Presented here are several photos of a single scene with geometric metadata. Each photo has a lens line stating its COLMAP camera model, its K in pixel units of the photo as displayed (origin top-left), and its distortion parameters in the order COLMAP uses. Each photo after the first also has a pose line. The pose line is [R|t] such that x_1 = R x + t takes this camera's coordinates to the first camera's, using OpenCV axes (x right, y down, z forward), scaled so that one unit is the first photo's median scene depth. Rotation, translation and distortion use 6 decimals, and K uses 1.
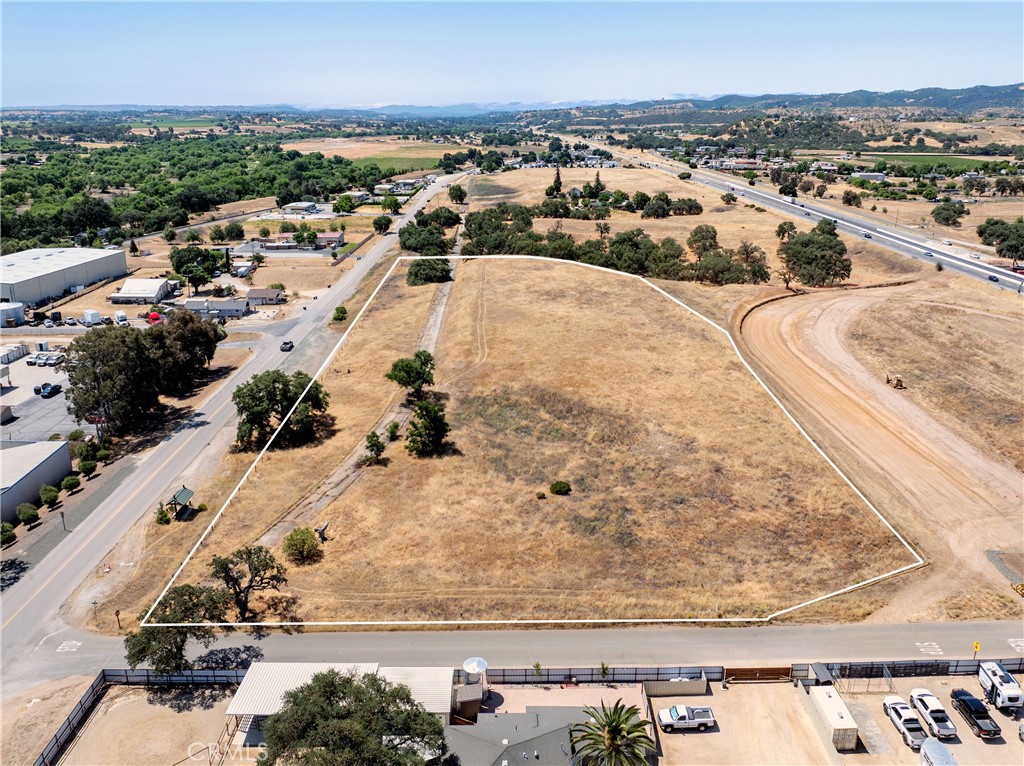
lens RADIAL K [[772.2, 0, 518.8], [0, 772.2, 377.3], [0, 0, 1]] dist [-0.031512, -0.005868]
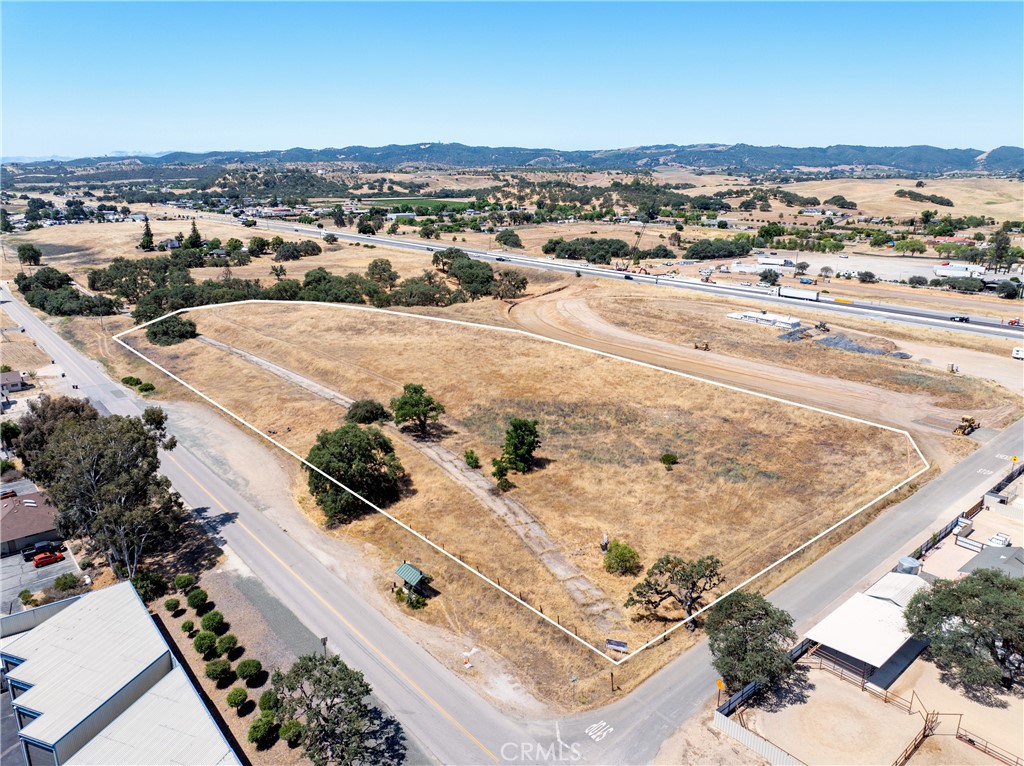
lens RADIAL K [[713.1, 0, 510.8], [0, 713.1, 387.2], [0, 0, 1]] dist [-0.030485, -0.004977]
pose [[0.776020, -0.179949, 0.604493, -0.510196], [0.199690, 0.979228, 0.035150, -0.032818], [-0.598262, 0.093434, 0.795835, 0.185746]]
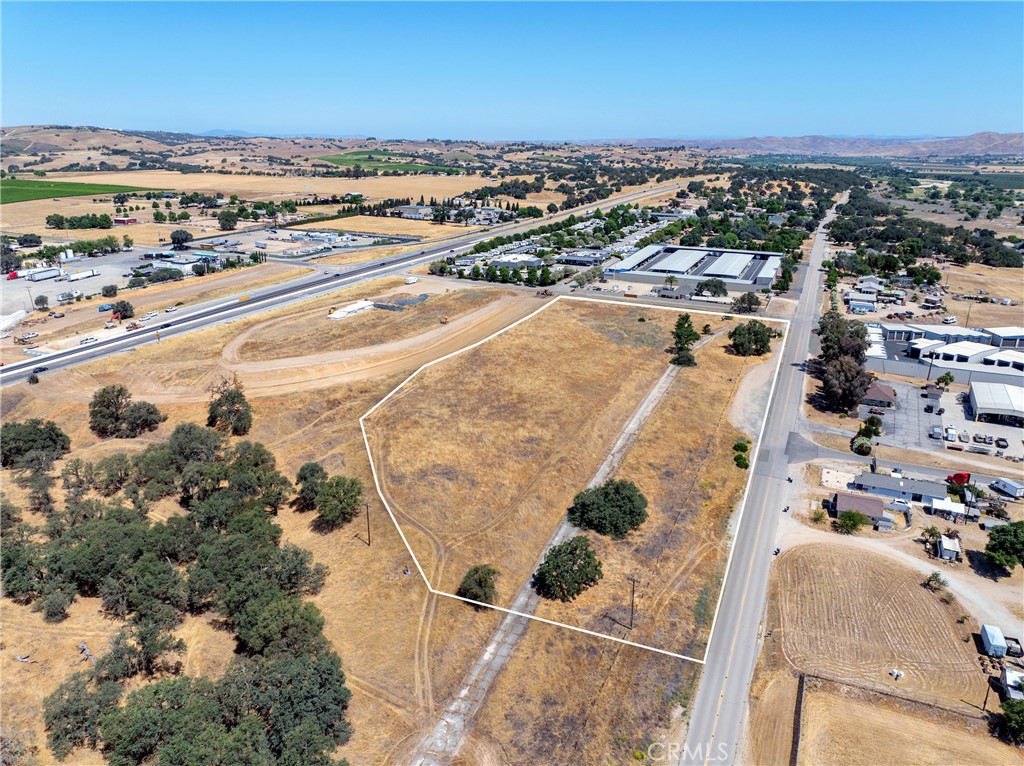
lens RADIAL K [[713.1, 0, 519.1], [0, 713.1, 382.6], [0, 0, 1]] dist [-0.030485, -0.004977]
pose [[-0.910151, -0.151005, 0.385776, -0.400530], [0.113720, 0.804366, 0.583150, -0.863425], [-0.398364, 0.574624, -0.714922, 2.170684]]
